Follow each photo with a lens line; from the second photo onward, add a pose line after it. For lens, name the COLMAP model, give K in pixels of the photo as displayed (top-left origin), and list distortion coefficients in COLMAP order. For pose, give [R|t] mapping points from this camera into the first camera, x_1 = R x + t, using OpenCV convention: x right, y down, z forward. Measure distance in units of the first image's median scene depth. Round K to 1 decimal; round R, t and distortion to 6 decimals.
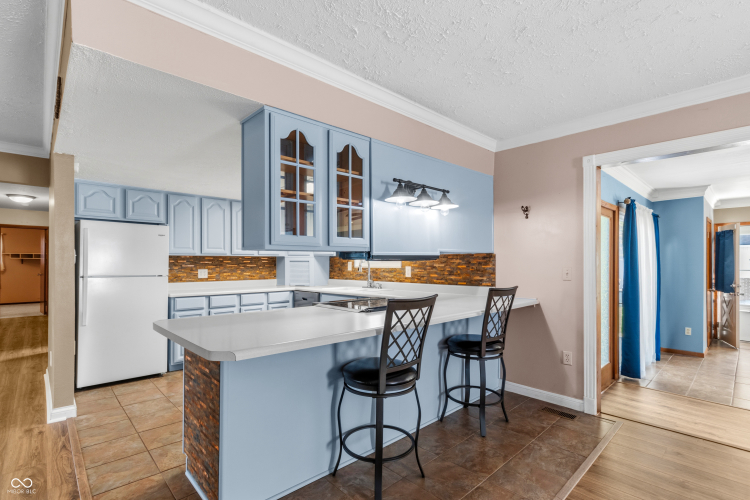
lens RADIAL K [[355.8, 0, 372.0], [0, 355.8, 259.3], [0, 0, 1]] dist [-0.001630, 0.000017]
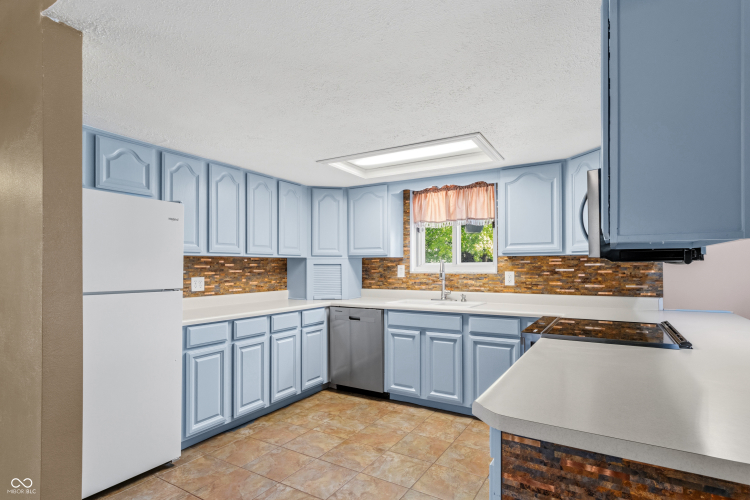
lens RADIAL K [[393.6, 0, 369.0], [0, 393.6, 261.0], [0, 0, 1]] dist [0.005512, -0.000566]
pose [[0.964542, 0.002330, 0.263921, -0.409714], [-0.001587, 0.999994, -0.003029, 0.000745], [-0.263926, 0.002502, 0.964540, 0.271844]]
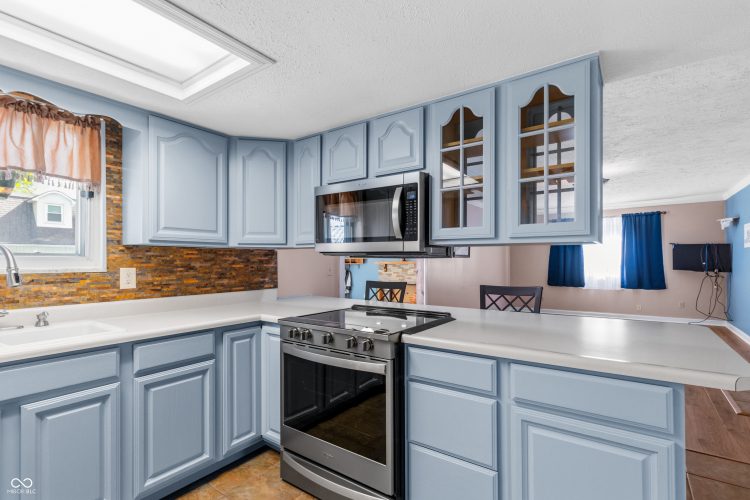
lens RADIAL K [[355.8, 0, 375.9], [0, 355.8, 256.8], [0, 0, 1]] dist [-0.001630, 0.000017]
pose [[-0.190949, 0.015722, 0.981474, -0.463311], [-0.007182, 0.999823, -0.017413, 0.010710], [-0.981574, -0.010374, -0.190802, 0.754349]]
